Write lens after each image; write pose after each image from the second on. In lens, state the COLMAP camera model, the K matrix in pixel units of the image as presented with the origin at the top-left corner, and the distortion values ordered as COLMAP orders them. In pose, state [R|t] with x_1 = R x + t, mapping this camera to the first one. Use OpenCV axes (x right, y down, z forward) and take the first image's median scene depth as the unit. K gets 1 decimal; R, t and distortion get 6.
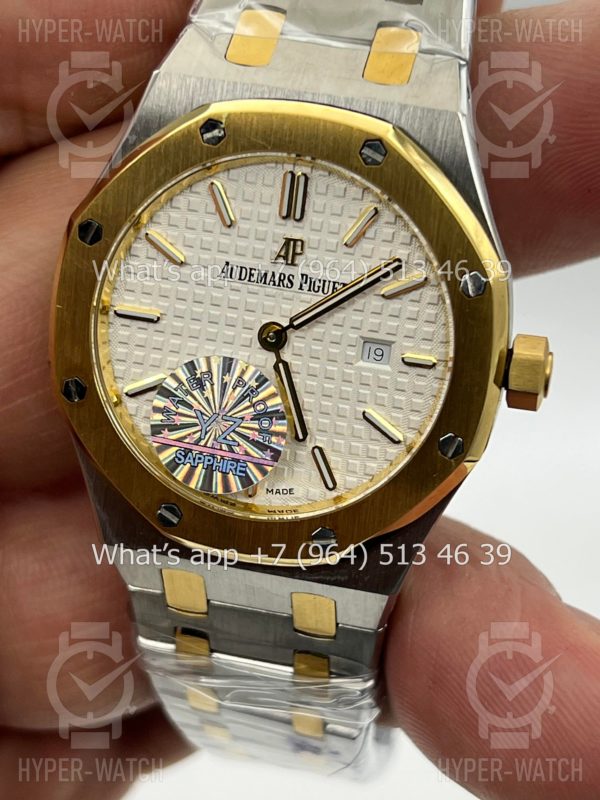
lens RADIAL K [[1958.8, 0, 300.0], [0, 1958.8, 400.0], [0, 0, 1]] dist [0.259884, 0.111744]
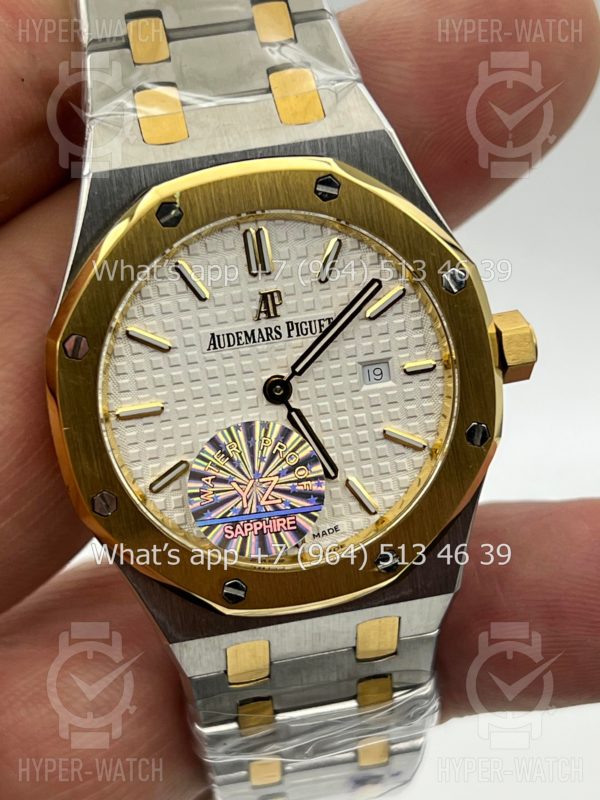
lens RADIAL K [[1958.8, 0, 300.0], [0, 1958.8, 400.0], [0, 0, 1]] dist [0.259884, 0.111744]
pose [[0.905151, -0.310922, 0.289878, -0.300021], [0.315985, 0.948276, 0.030448, -0.054556], [-0.284352, 0.064038, 0.956579, 0.024609]]
